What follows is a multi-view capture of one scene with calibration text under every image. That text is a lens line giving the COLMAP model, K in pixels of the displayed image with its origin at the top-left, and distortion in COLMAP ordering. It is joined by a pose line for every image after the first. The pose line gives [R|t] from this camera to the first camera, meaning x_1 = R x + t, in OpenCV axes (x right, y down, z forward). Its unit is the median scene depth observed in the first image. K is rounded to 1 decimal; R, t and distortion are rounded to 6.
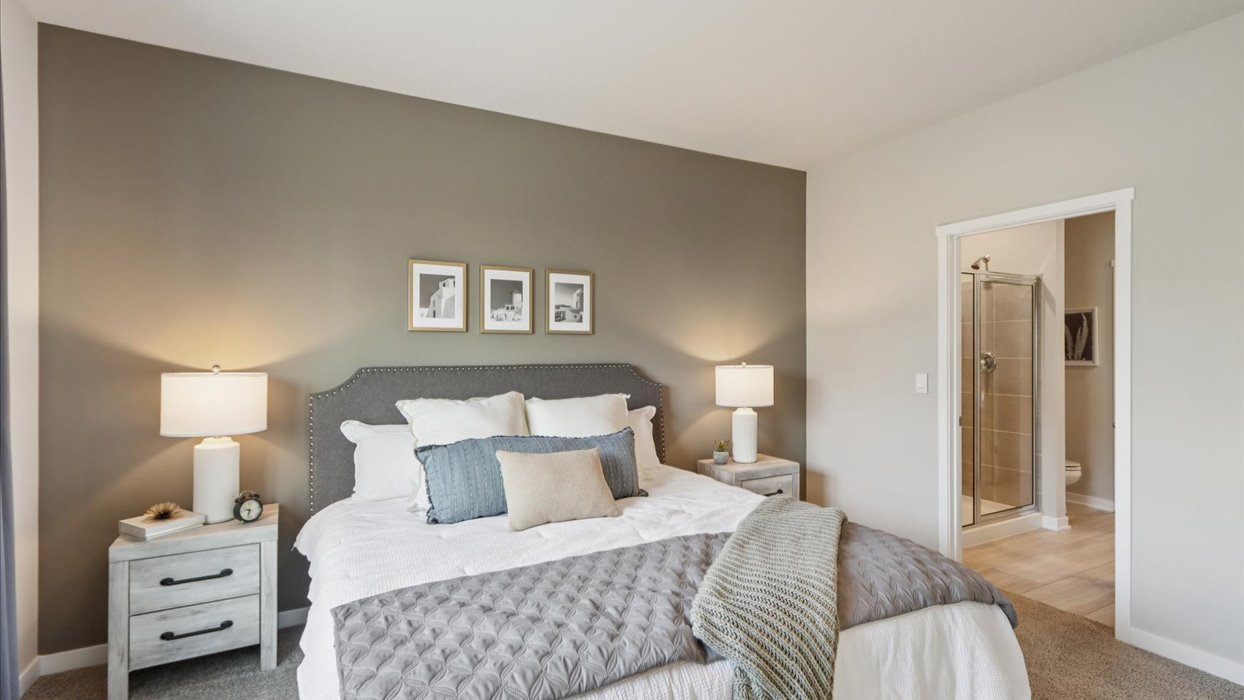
lens RADIAL K [[569.2, 0, 615.6], [0, 569.2, 342.5], [0, 0, 1]] dist [-0.000893, 0.000286]
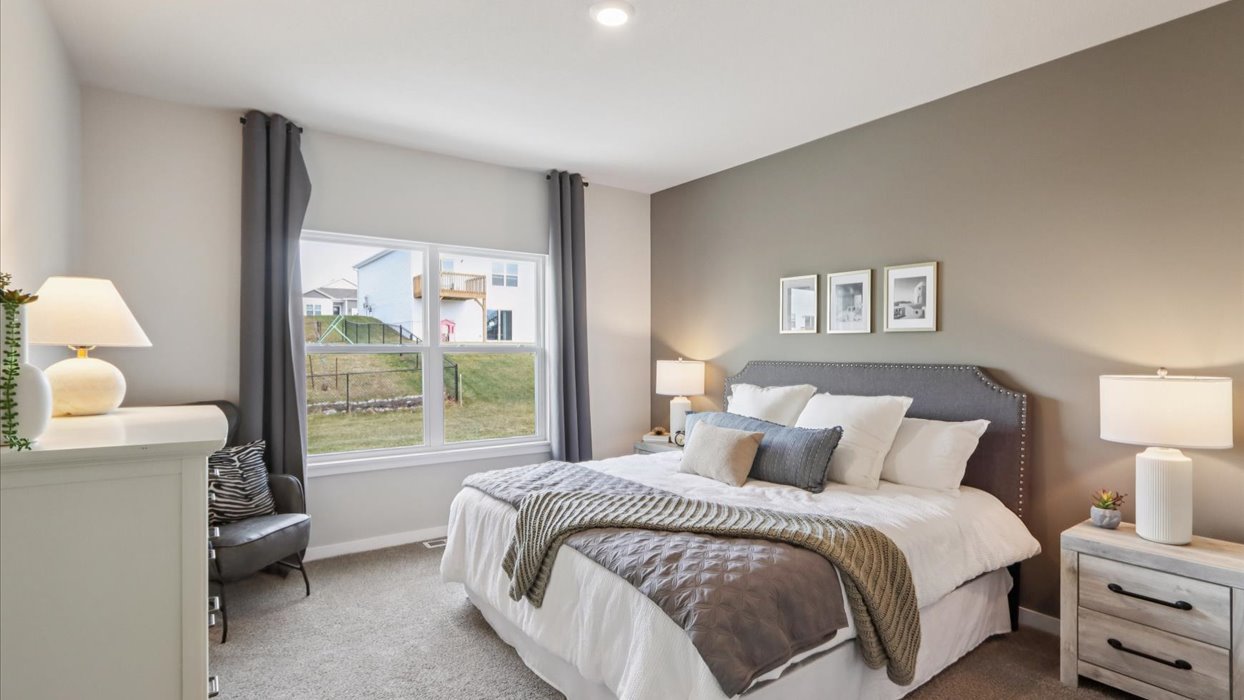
lens RADIAL K [[569.2, 0, 618.3], [0, 569.2, 358.2], [0, 0, 1]] dist [-0.000893, 0.000286]
pose [[0.145974, 0.016404, -0.989152, 0.759324], [0.011324, 0.999769, 0.018251, 0.005708], [0.989224, -0.013865, 0.145755, 0.390665]]
